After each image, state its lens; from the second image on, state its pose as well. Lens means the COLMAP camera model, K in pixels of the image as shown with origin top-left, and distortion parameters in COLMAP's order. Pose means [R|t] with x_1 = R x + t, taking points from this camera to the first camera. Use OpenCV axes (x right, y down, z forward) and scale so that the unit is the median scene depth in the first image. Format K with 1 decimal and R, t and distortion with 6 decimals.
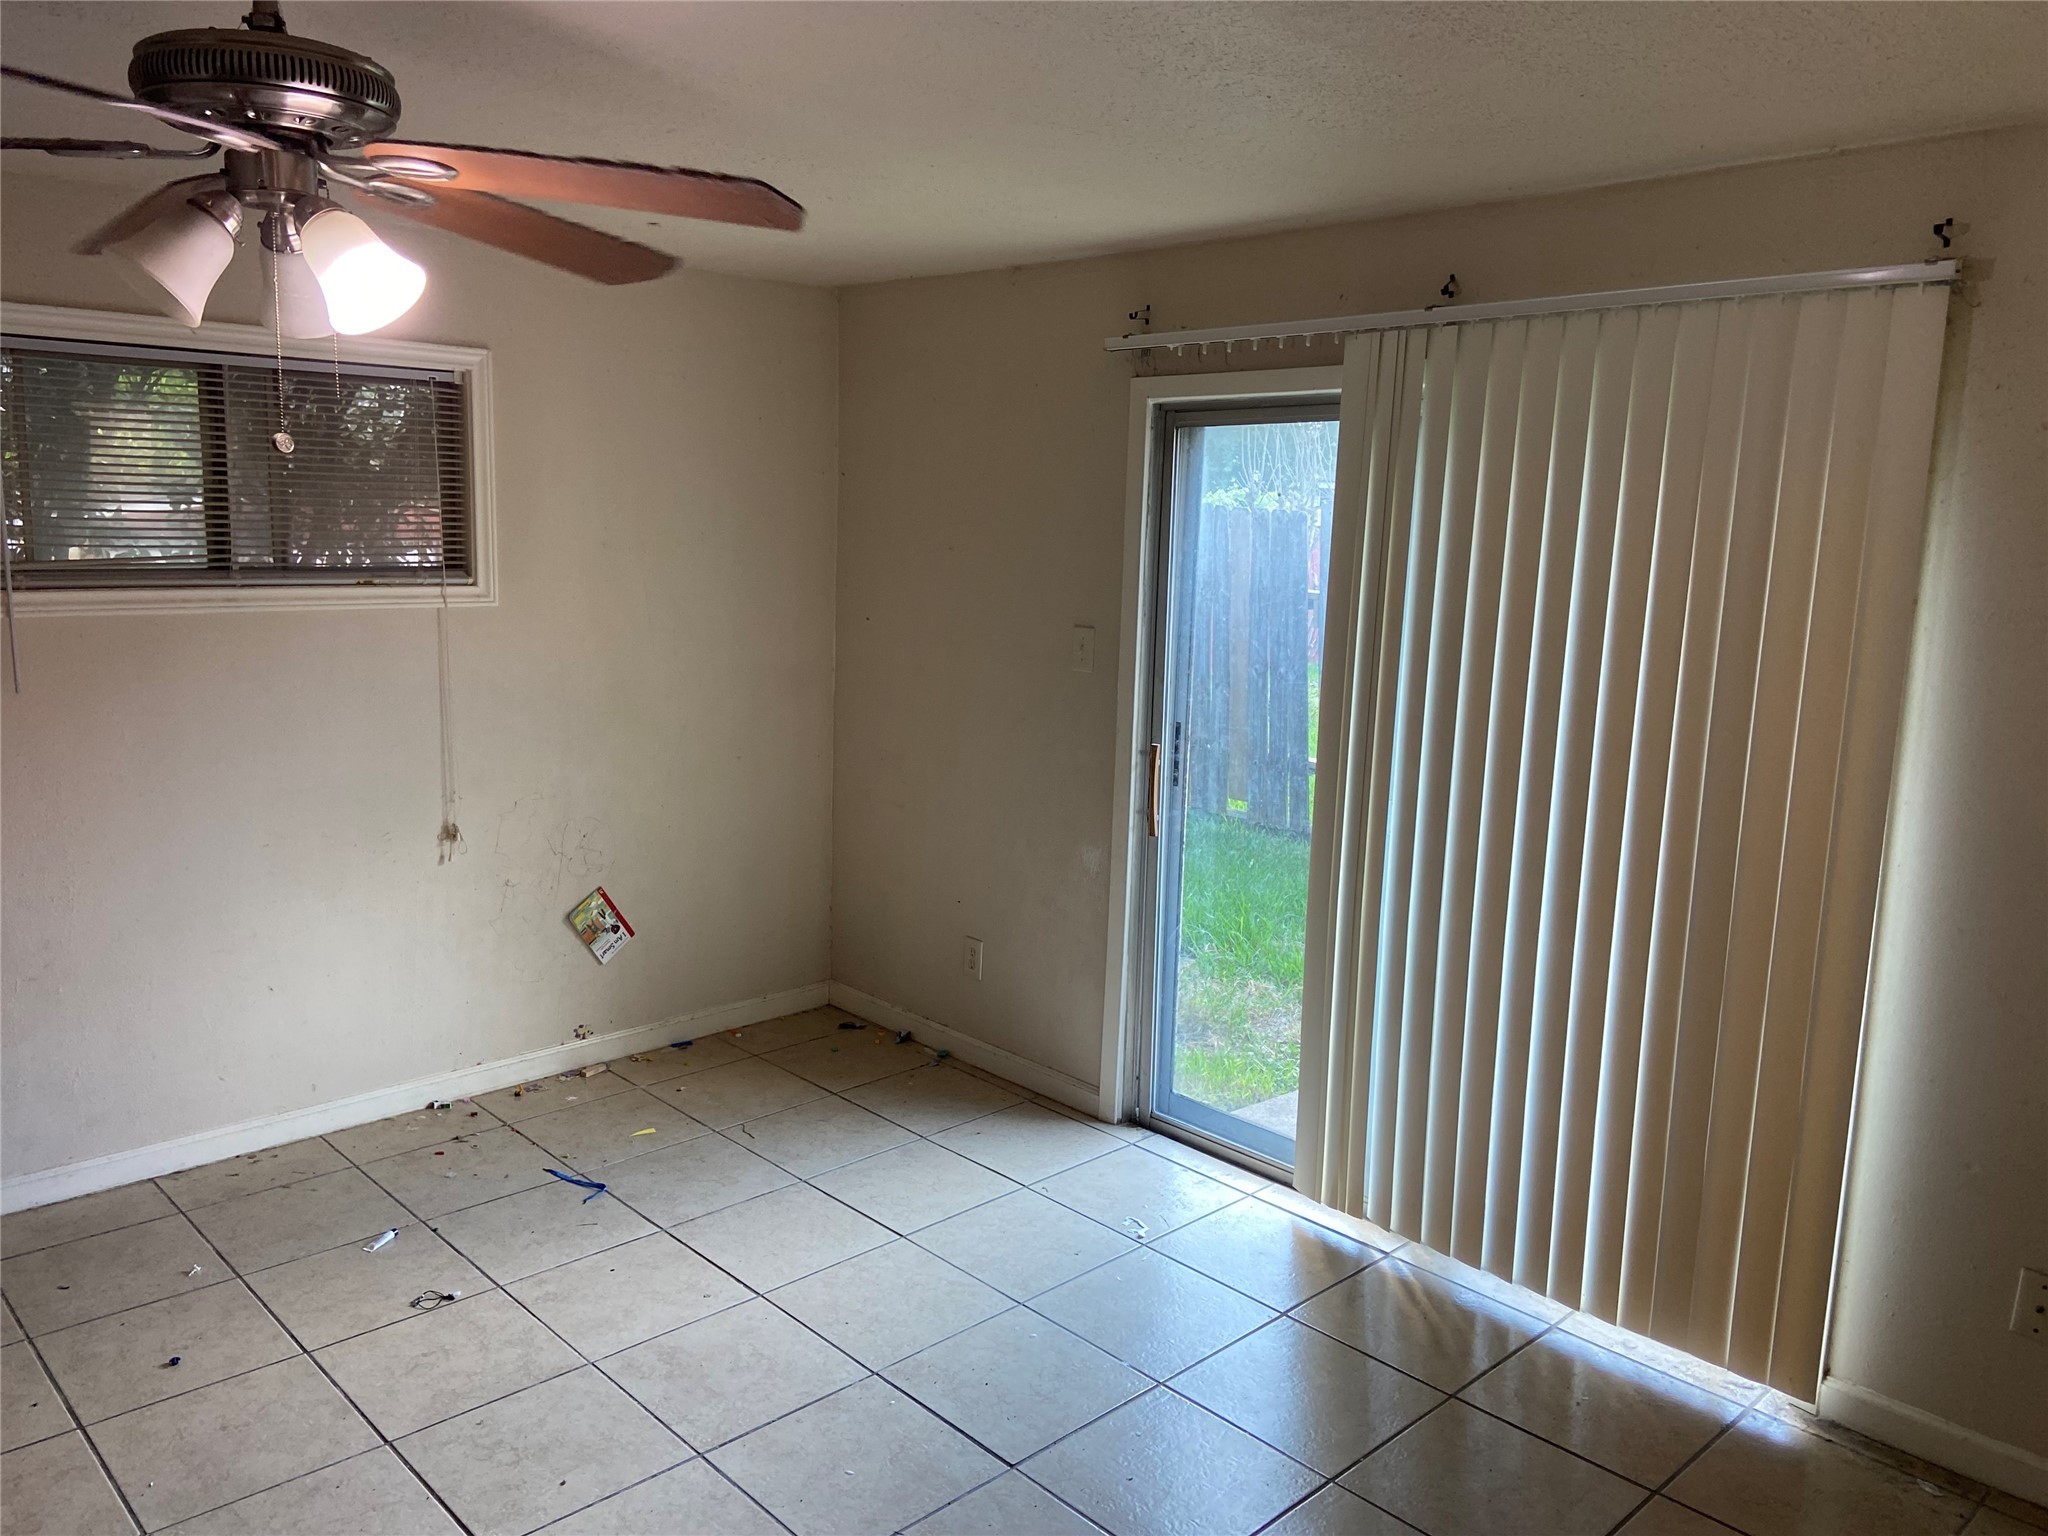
lens RADIAL K [[1528.5, 0, 1021.3], [0, 1528.5, 731.3], [0, 0, 1]] dist [0.133841, -0.171835]
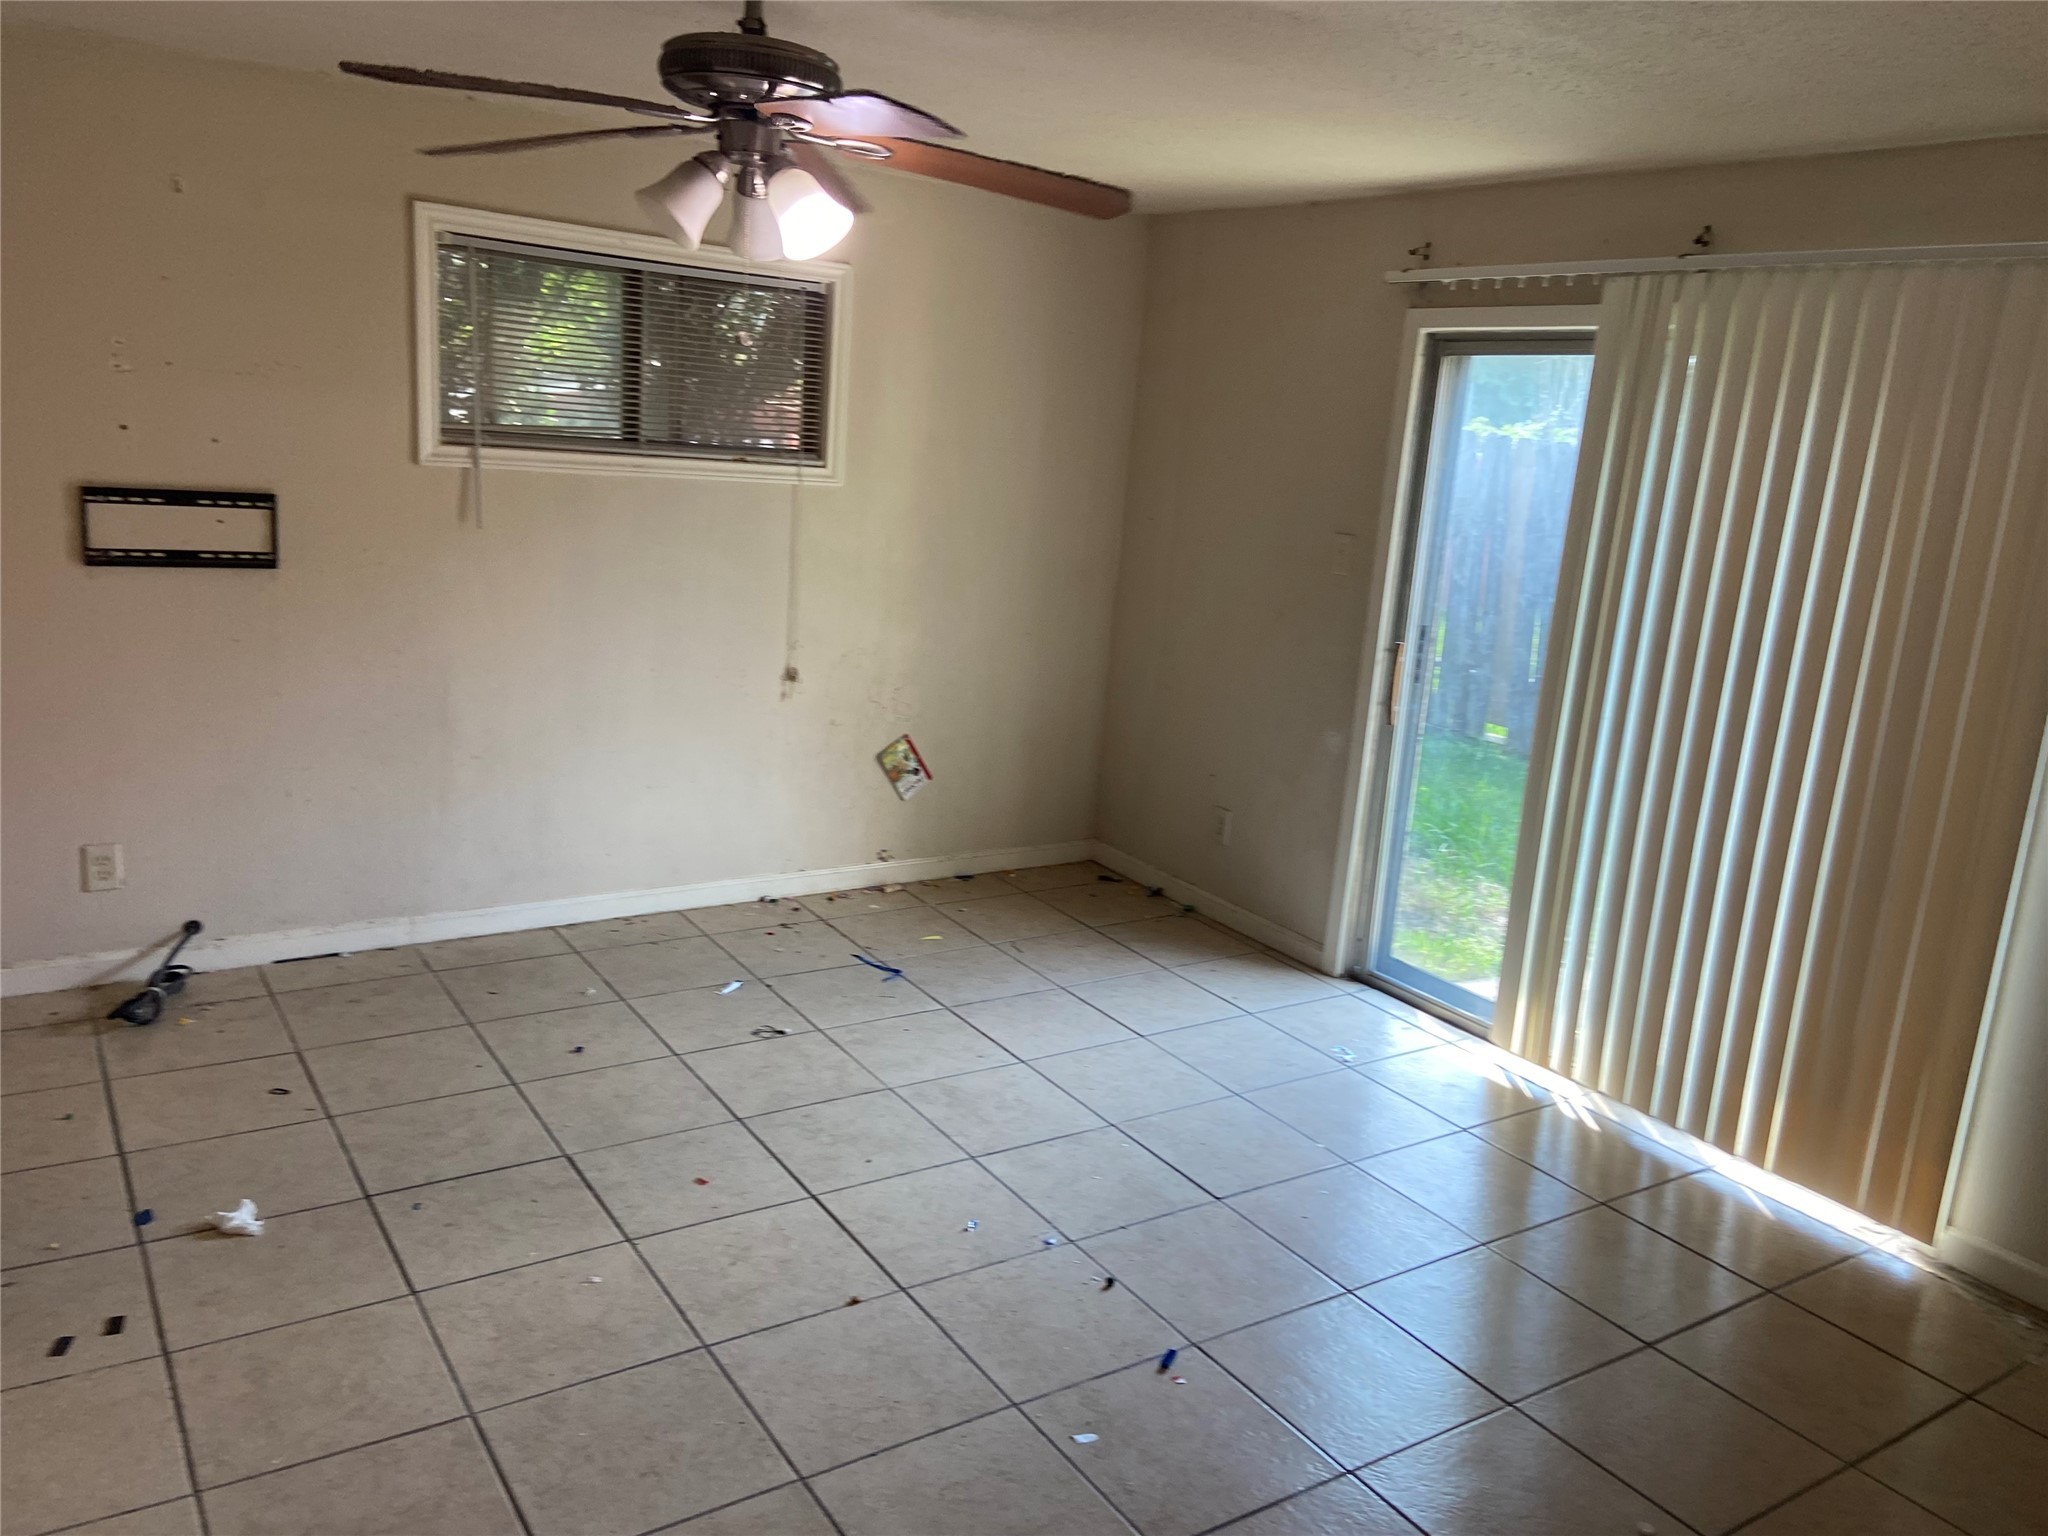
lens RADIAL K [[1557.9, 0, 1055.4], [0, 1557.9, 725.7], [0, 0, 1]] dist [0.125878, -0.137324]
pose [[0.985268, 0.081350, -0.150429, 0.018220], [-0.074932, 0.996039, 0.047861, 0.035551], [0.153726, -0.035884, 0.987462, -0.178547]]
